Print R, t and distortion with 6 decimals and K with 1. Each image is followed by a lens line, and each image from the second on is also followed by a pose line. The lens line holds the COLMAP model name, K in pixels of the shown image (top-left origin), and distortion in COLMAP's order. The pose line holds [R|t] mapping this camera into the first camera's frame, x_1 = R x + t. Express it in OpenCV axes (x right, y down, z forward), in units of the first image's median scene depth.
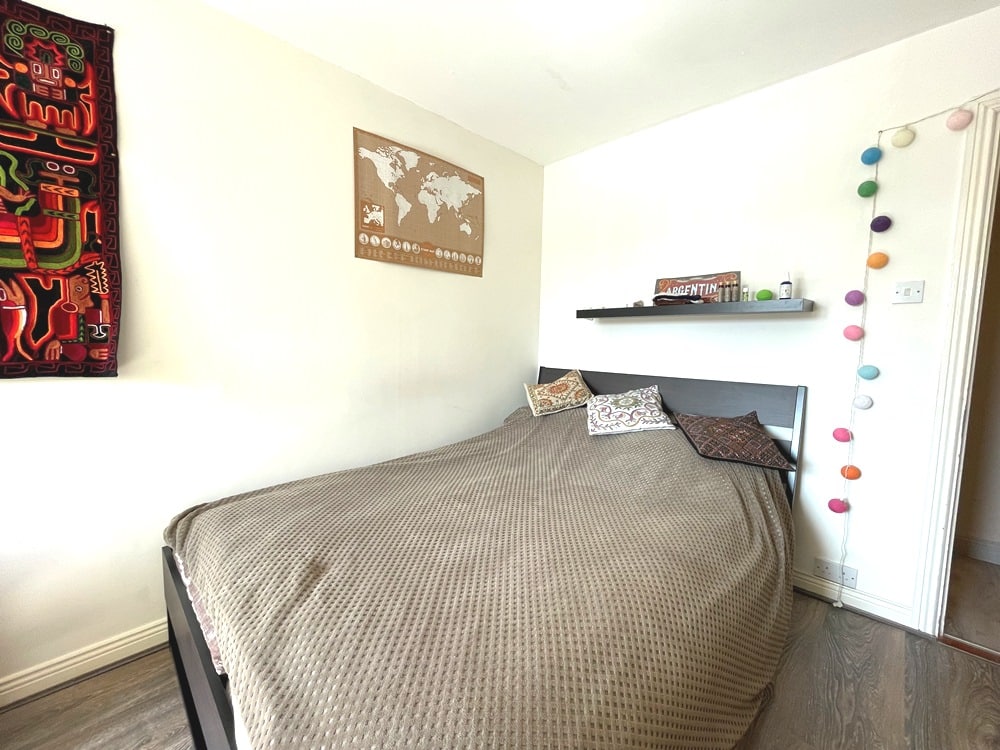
lens RADIAL K [[405.2, 0, 501.3], [0, 405.2, 375.4], [0, 0, 1]] dist [-0.003496, 0.000402]
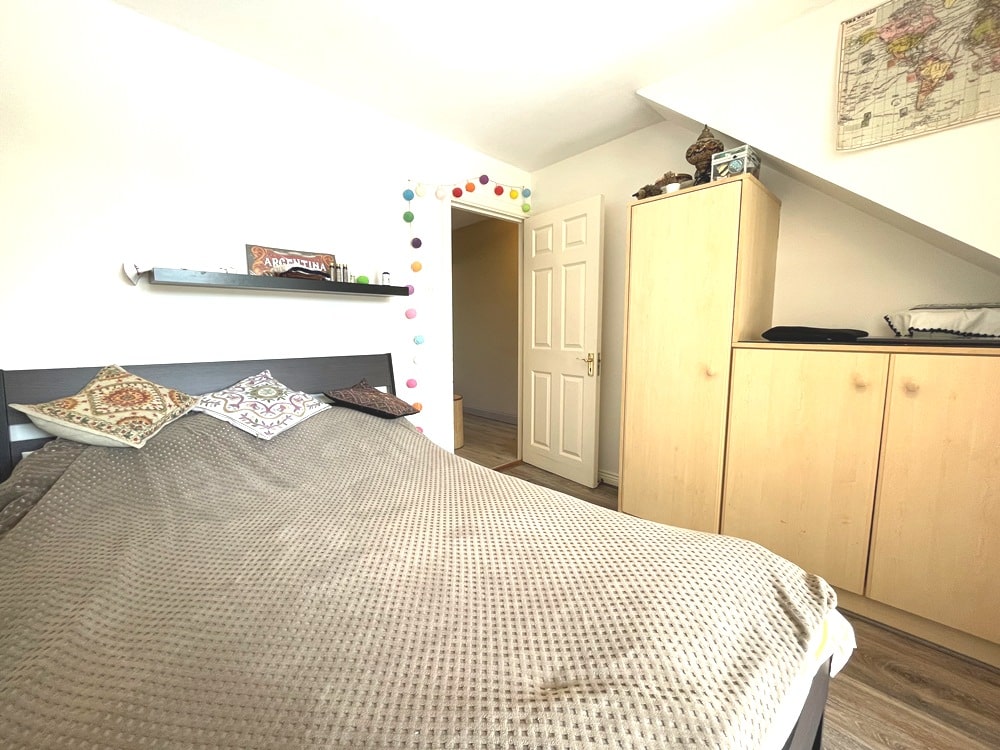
lens RADIAL K [[405.2, 0, 501.7], [0, 405.2, 377.6], [0, 0, 1]] dist [-0.003496, 0.000402]
pose [[0.042318, -0.131866, 0.990364, -0.492311], [0.090507, 0.987682, 0.127641, -0.026631], [-0.994996, 0.084233, 0.053732, 0.489228]]
